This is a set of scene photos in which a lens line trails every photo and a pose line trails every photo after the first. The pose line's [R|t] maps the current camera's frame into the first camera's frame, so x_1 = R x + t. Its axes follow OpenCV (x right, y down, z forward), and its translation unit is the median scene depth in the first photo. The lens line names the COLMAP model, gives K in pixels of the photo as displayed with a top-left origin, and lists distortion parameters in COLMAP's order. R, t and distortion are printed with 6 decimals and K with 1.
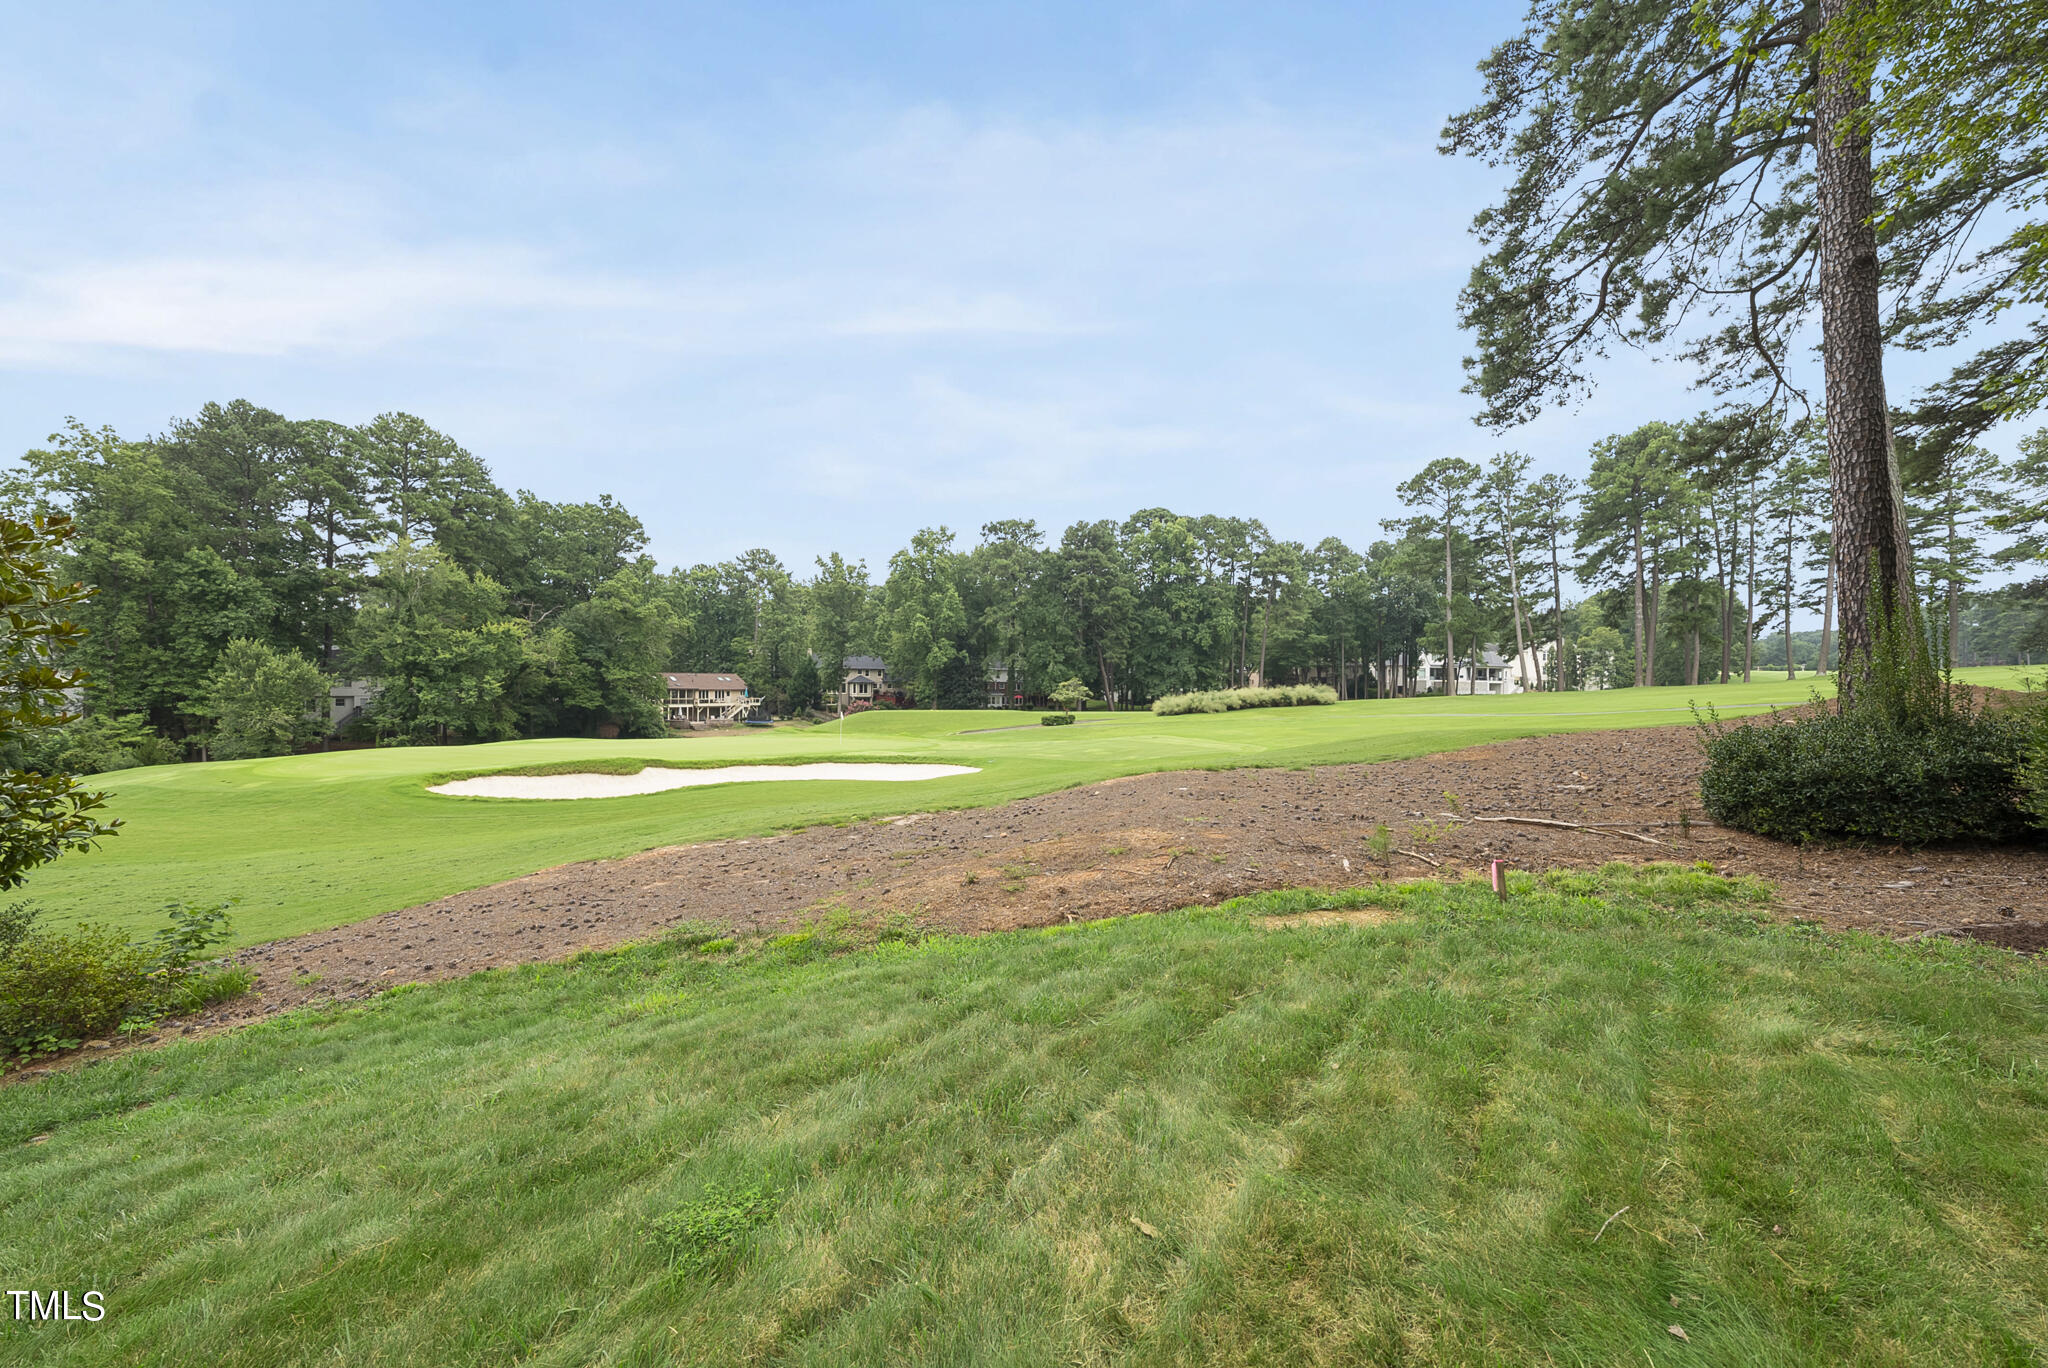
lens RADIAL K [[817.9, 0, 1031.2], [0, 817.9, 680.2], [0, 0, 1]] dist [0.000142, 0.000003]
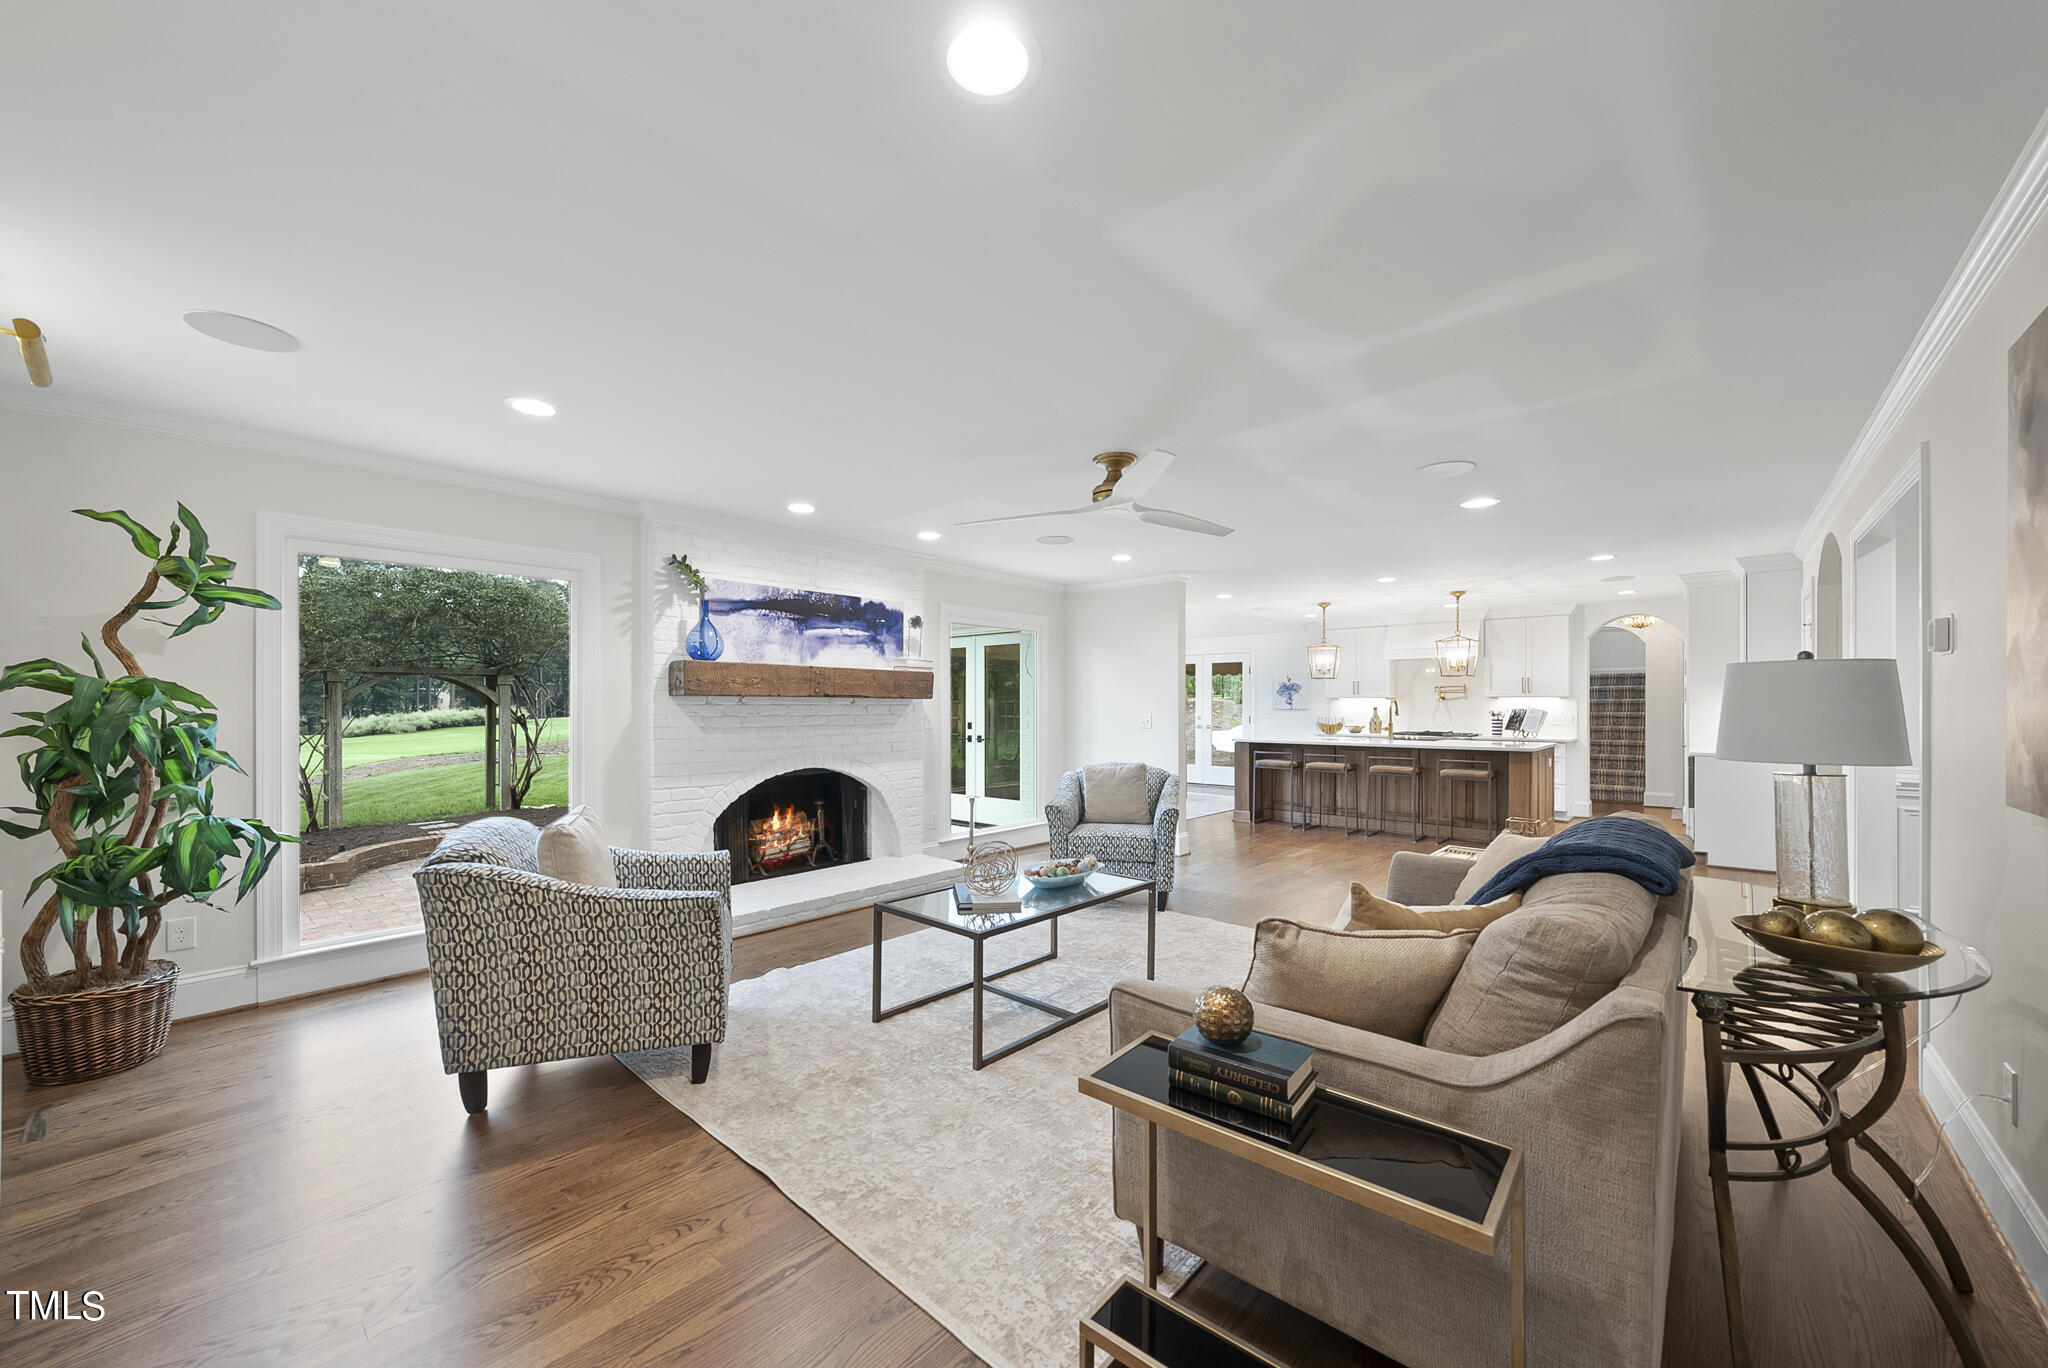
lens RADIAL K [[769.1, 0, 1024.0], [0, 769.1, 699.8], [0, 0, 1]] dist [-0.006290, 0.000476]
pose [[0.609463, -0.002589, 0.792811, -0.047397], [-0.001130, 0.999991, 0.004134, -0.005824], [-0.792814, -0.003416, 0.609454, -0.164733]]
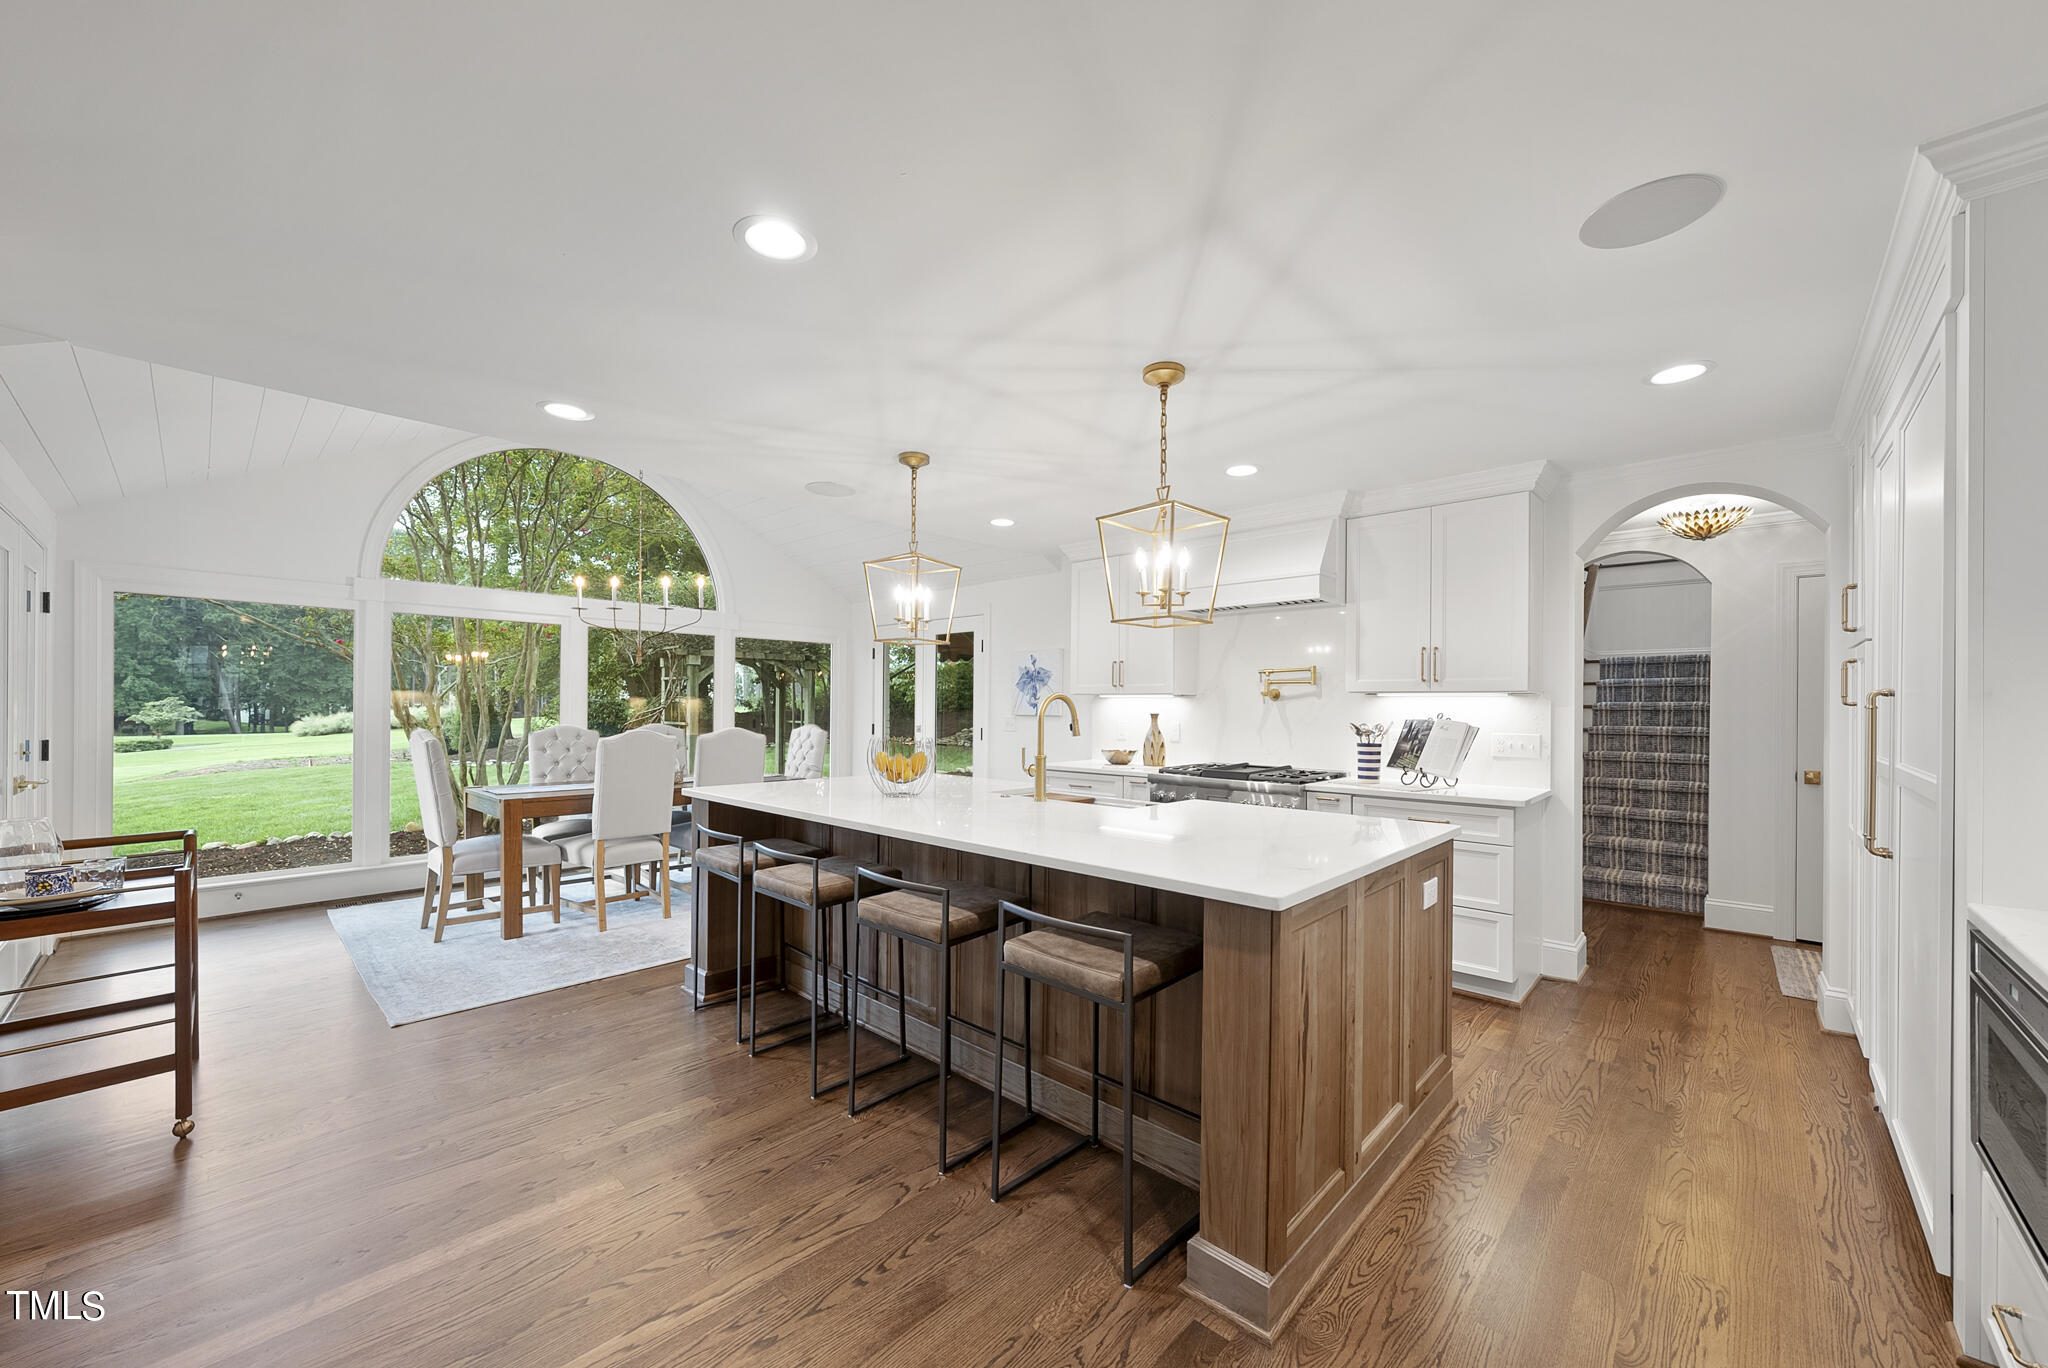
lens RADIAL K [[769.1, 0, 1034.1], [0, 769.1, 703.6], [0, 0, 1]] dist [-0.006290, 0.000476]
pose [[0.622823, 0.000668, 0.782363, -0.008146], [-0.008209, 0.999950, 0.005681, -0.005531], [-0.782320, -0.009961, 0.622797, -0.164837]]
